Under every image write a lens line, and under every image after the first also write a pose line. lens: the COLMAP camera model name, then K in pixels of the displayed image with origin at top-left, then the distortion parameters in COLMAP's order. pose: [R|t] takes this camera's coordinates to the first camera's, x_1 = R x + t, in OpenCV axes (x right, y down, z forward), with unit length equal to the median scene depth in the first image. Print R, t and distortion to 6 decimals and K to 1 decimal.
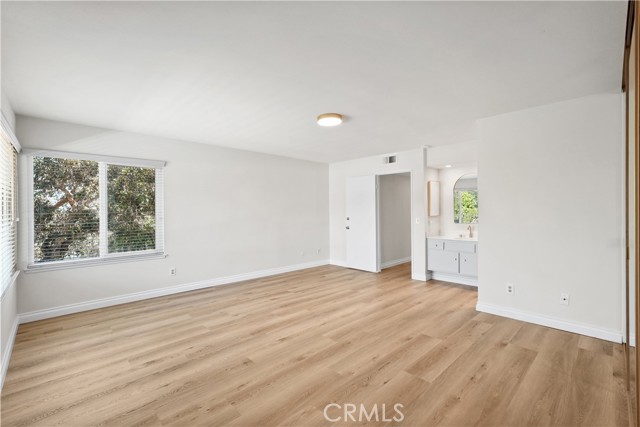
lens RADIAL K [[283.3, 0, 323.8], [0, 283.3, 213.5], [0, 0, 1]] dist [-0.018700, 0.002459]
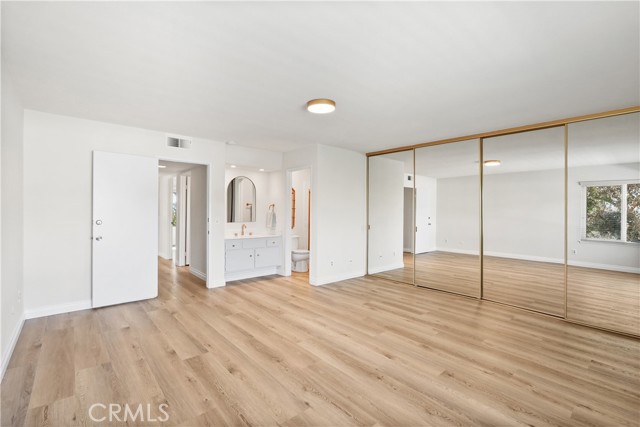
lens RADIAL K [[283.3, 0, 321.8], [0, 283.3, 211.3], [0, 0, 1]] dist [-0.018700, 0.002459]
pose [[0.056241, 0.006701, 0.998395, -0.944496], [-0.002377, 0.999976, -0.006578, -0.003088], [-0.998414, -0.002003, 0.056256, 1.051285]]
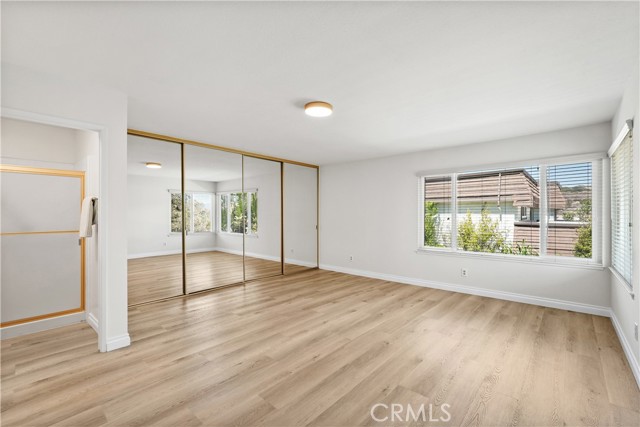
lens RADIAL K [[283.3, 0, 314.2], [0, 283.3, 213.1], [0, 0, 1]] dist [-0.018700, 0.002459]
pose [[-0.998904, 0.007536, -0.046202, 0.085751], [0.007344, 0.999964, 0.004335, -0.014644], [0.046233, 0.003991, -0.998923, 2.084305]]
